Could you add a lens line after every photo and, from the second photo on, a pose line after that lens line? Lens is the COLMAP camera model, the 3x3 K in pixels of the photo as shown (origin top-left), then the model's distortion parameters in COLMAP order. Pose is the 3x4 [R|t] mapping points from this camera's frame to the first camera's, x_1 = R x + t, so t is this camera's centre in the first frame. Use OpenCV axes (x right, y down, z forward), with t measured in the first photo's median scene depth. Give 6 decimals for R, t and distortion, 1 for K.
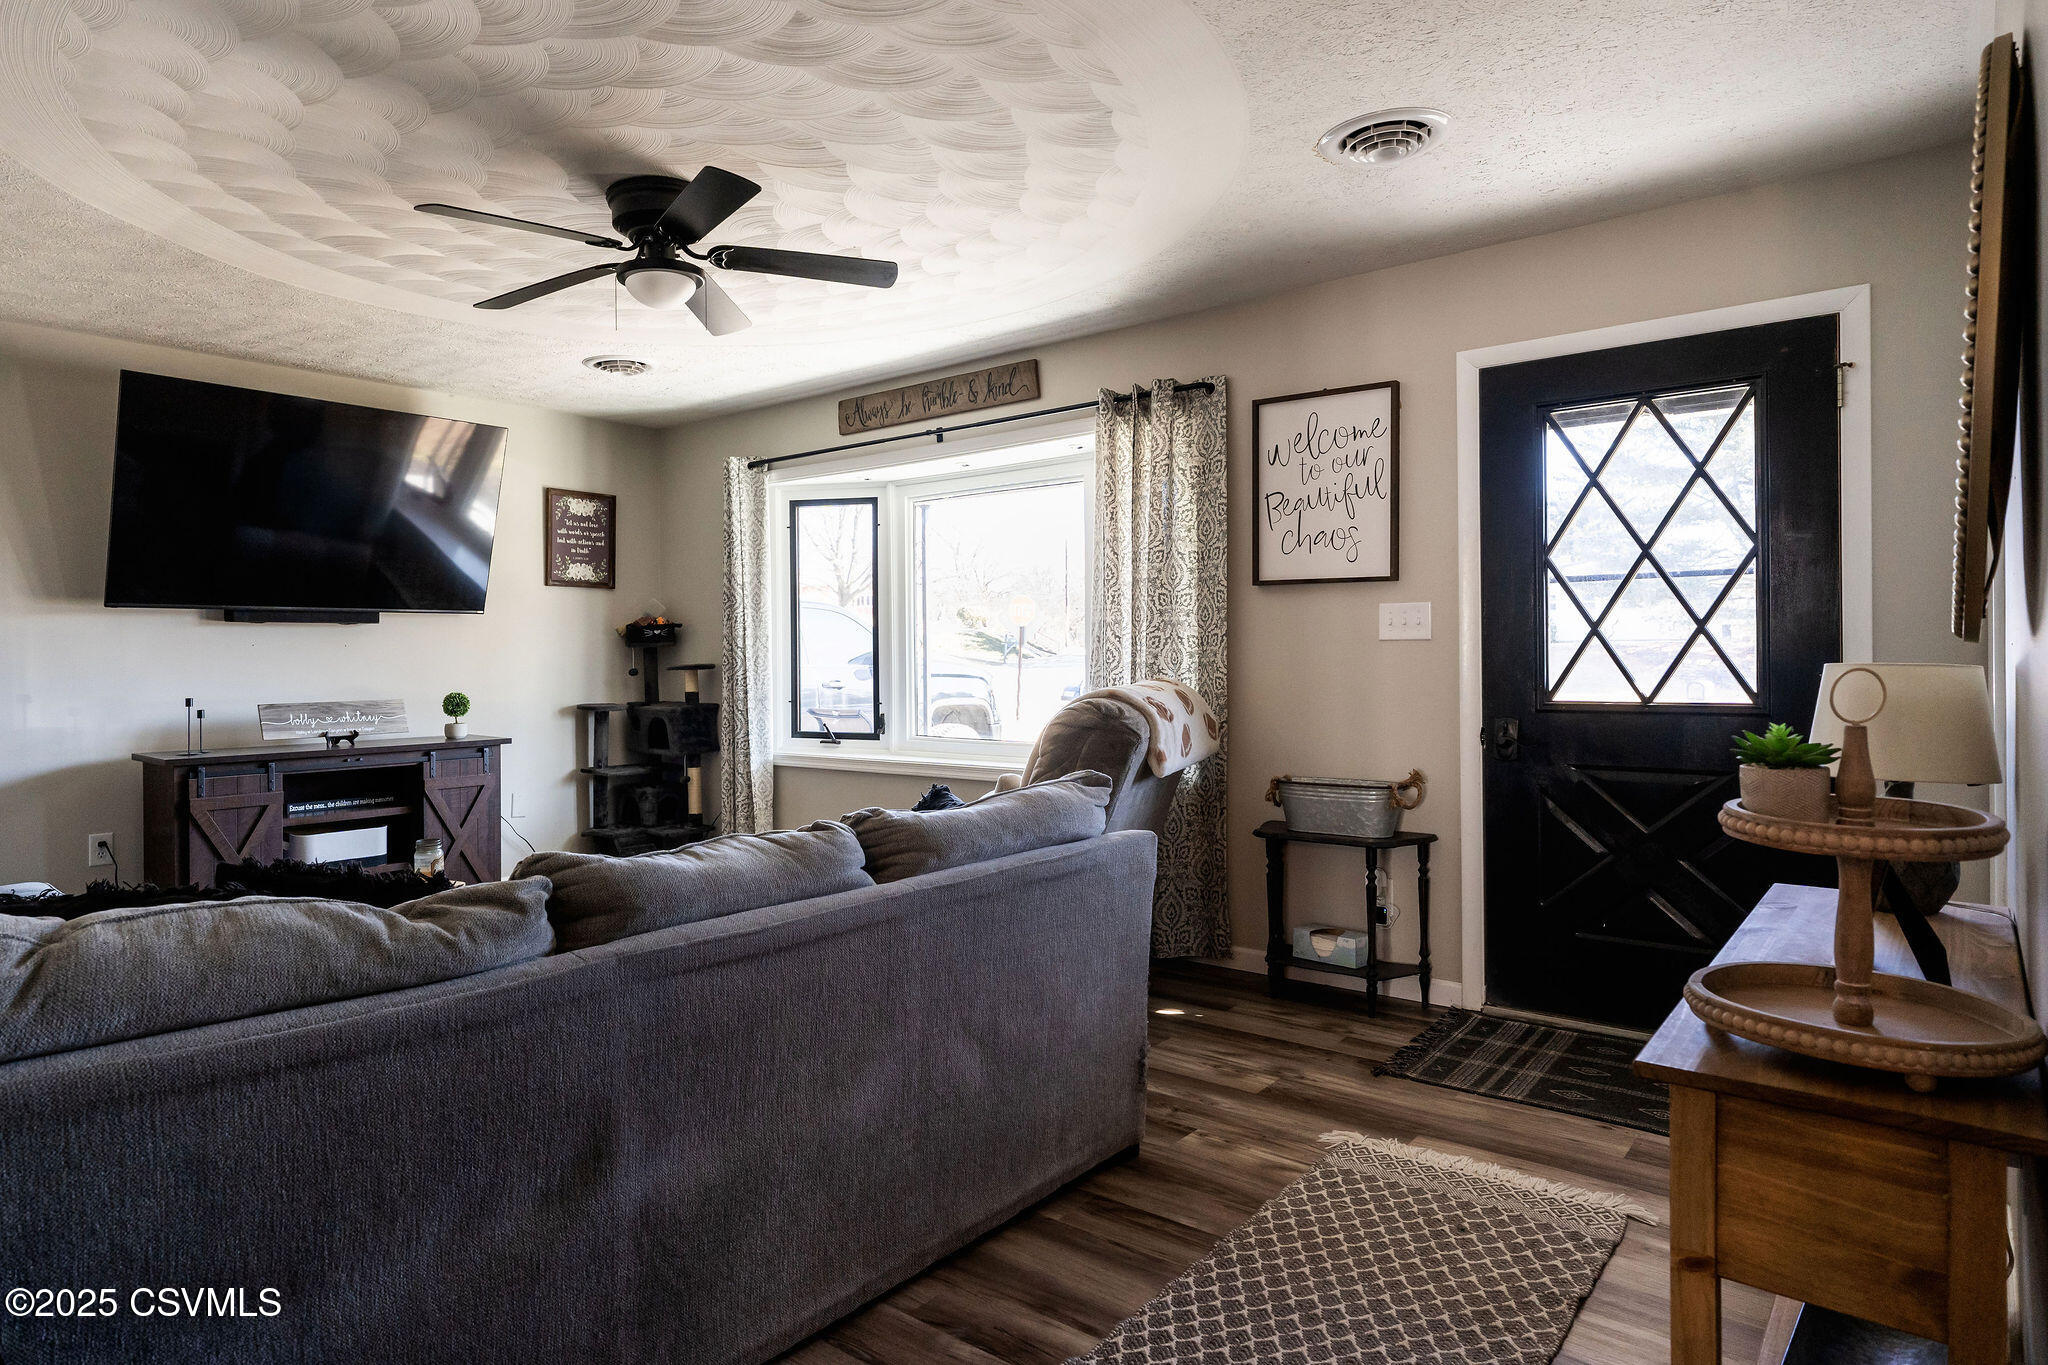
lens RADIAL K [[1231.0, 0, 1020.4], [0, 1231.0, 678.5], [0, 0, 1]] dist [-0.012437, 0.000629]
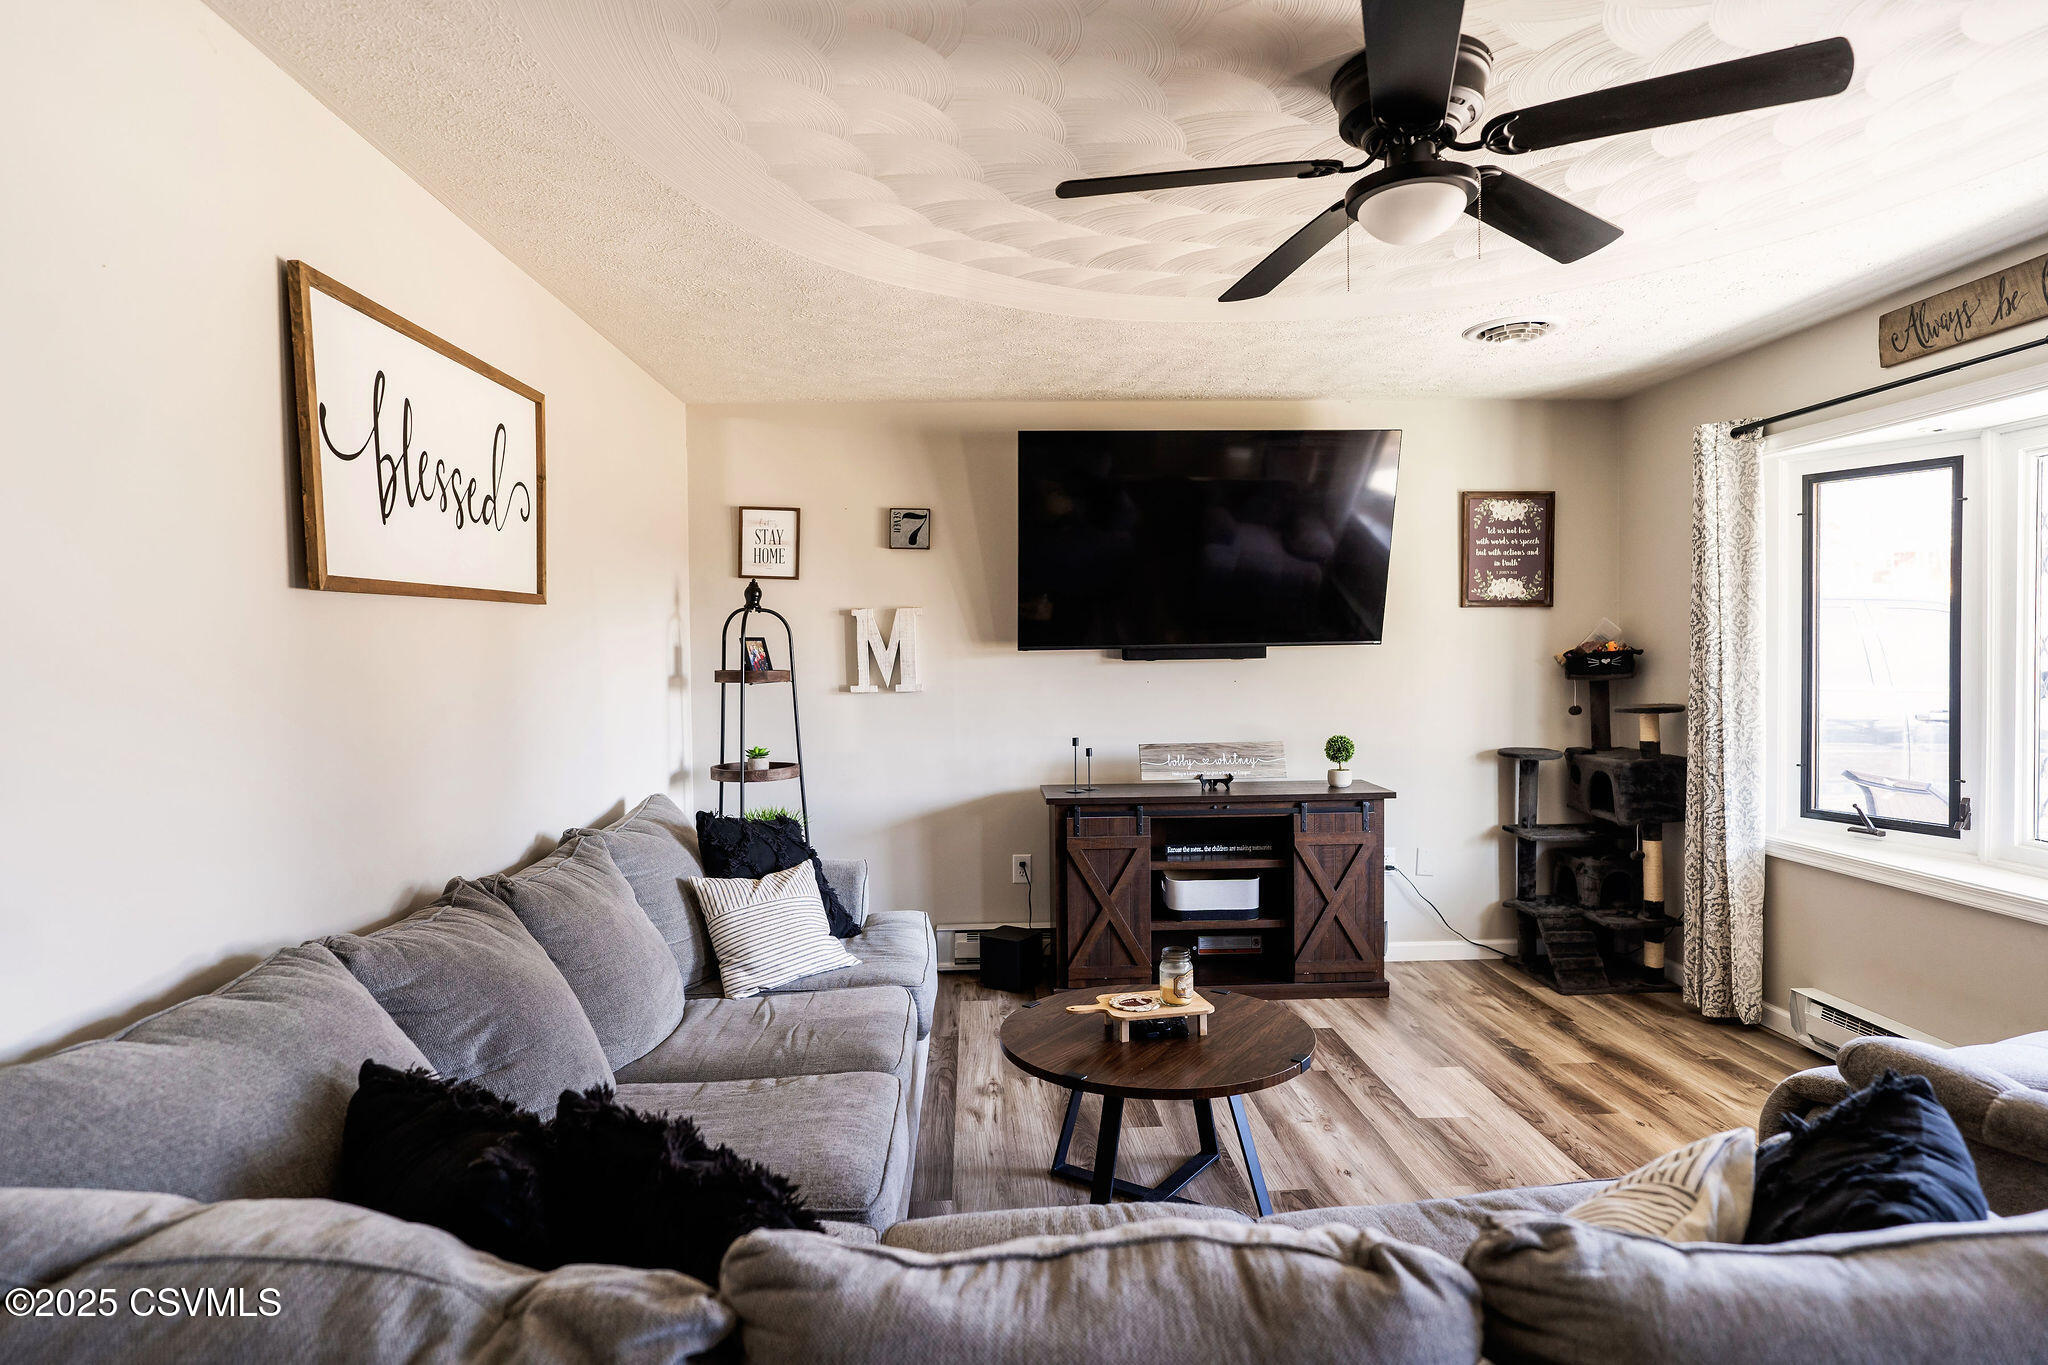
lens RADIAL K [[1152.9, 0, 1017.9], [0, 1152.9, 670.7], [0, 0, 1]] dist [-0.012098, 0.005497]
pose [[0.631106, 0.024407, -0.775312, 0.037509], [-0.007753, 0.999653, 0.025159, -0.050186], [0.775658, -0.009867, 0.631077, 0.264444]]
